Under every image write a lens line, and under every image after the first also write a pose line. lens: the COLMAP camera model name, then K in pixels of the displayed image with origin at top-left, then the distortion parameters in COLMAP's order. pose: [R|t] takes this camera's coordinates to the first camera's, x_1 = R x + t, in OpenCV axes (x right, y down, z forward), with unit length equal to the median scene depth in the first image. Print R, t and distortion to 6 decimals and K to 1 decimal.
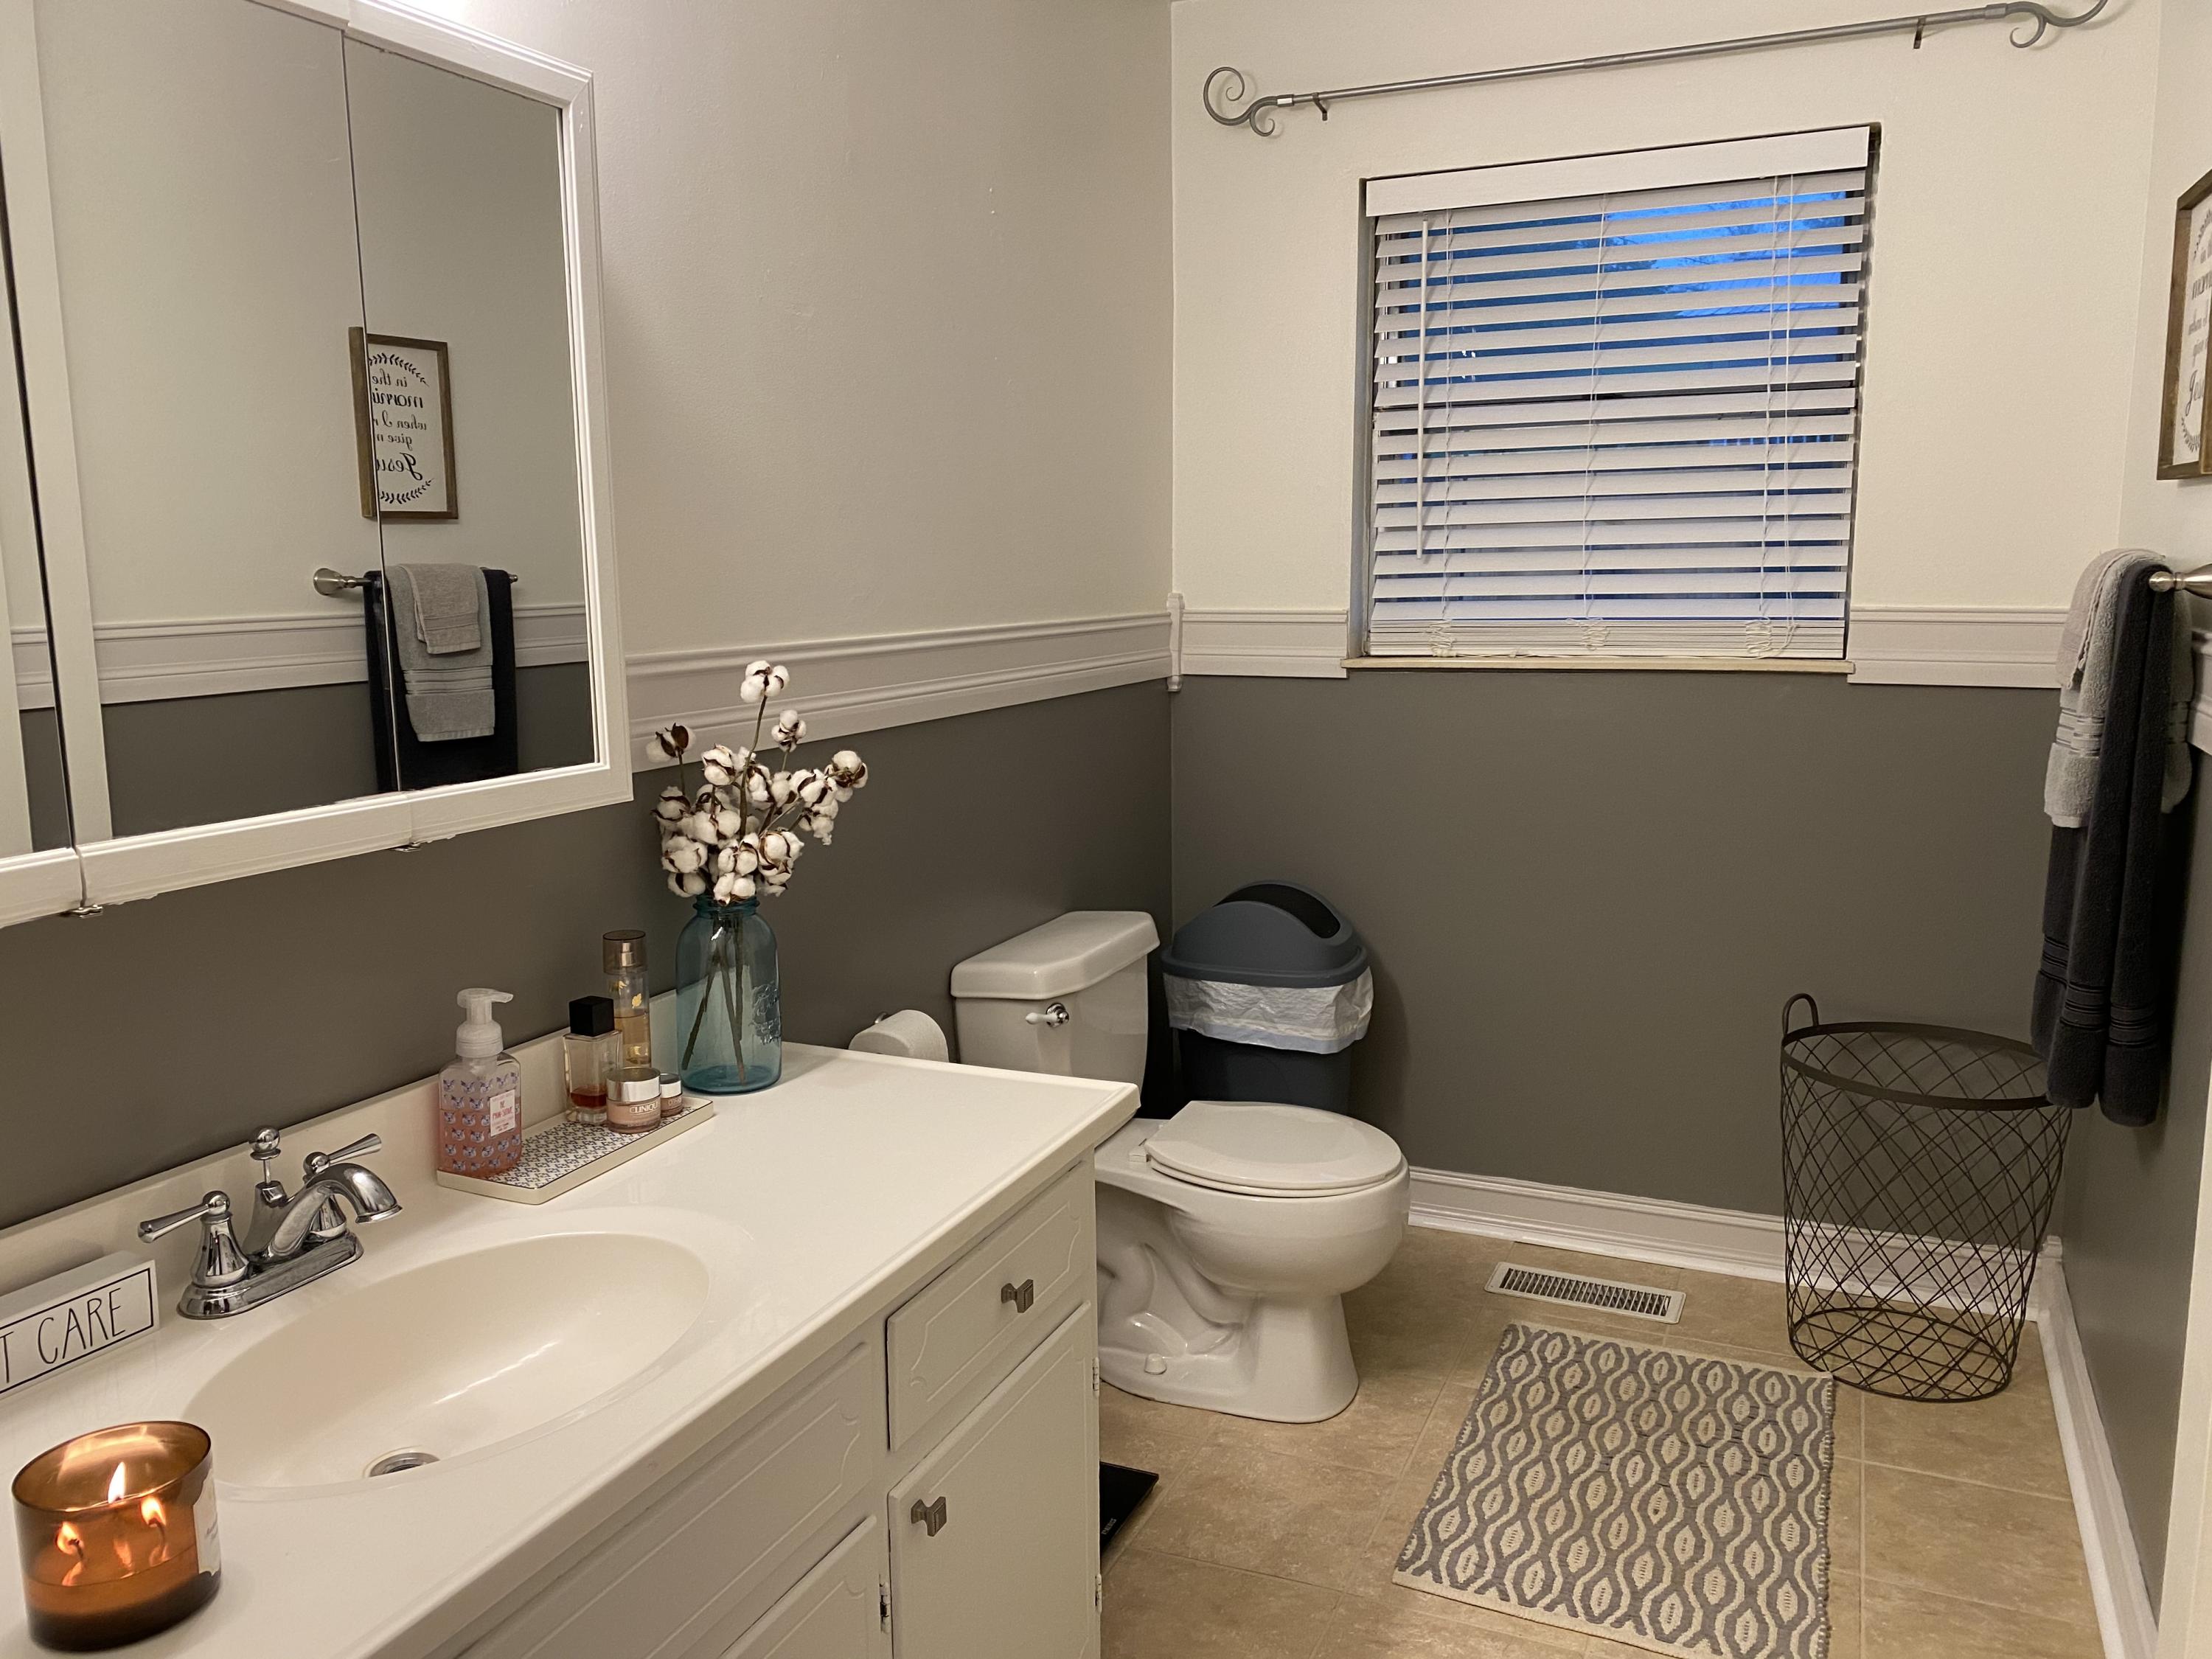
lens RADIAL K [[1659.4, 0, 1103.9], [0, 1659.4, 823.2], [0, 0, 1]] dist [0.001334, -0.117722]
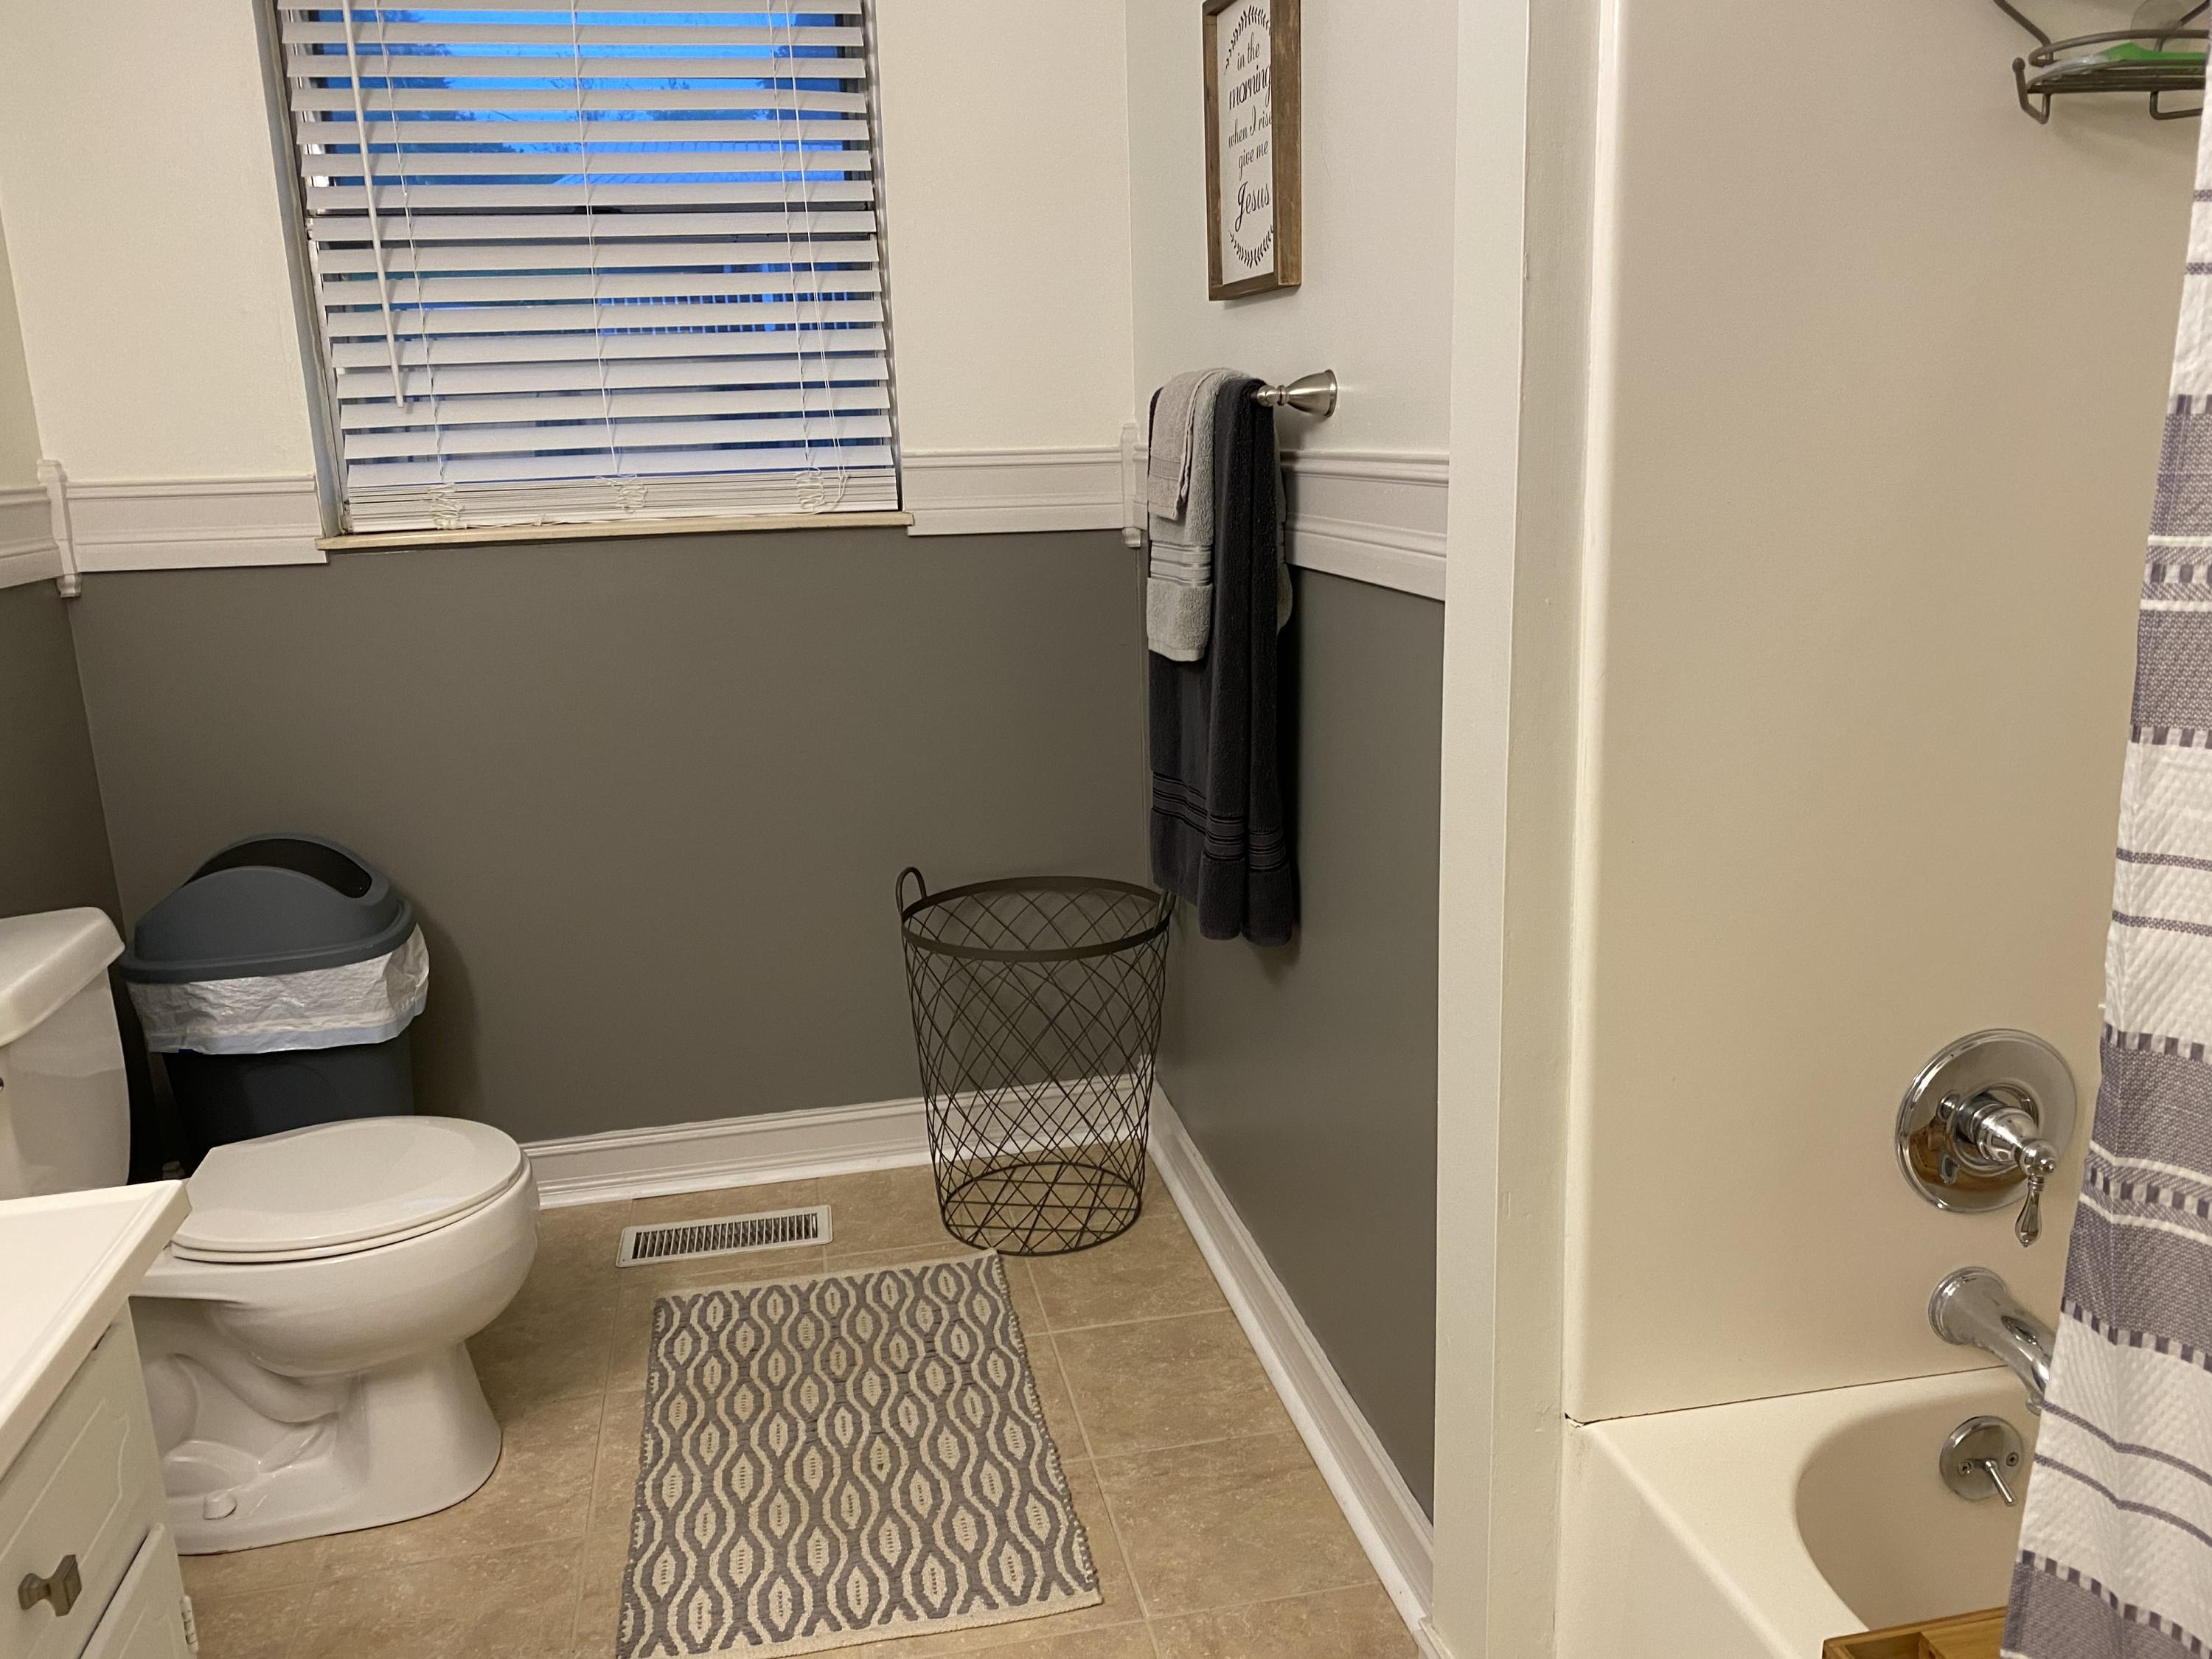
lens RADIAL K [[1656.8, 0, 1106.0], [0, 1656.8, 829.5], [0, 0, 1]] dist [-0.000860, -0.019955]
pose [[0.806267, -0.152706, 0.571502, -0.024761], [0.112067, 0.988041, 0.105903, -0.005901], [-0.580839, -0.021340, 0.813738, 0.172420]]
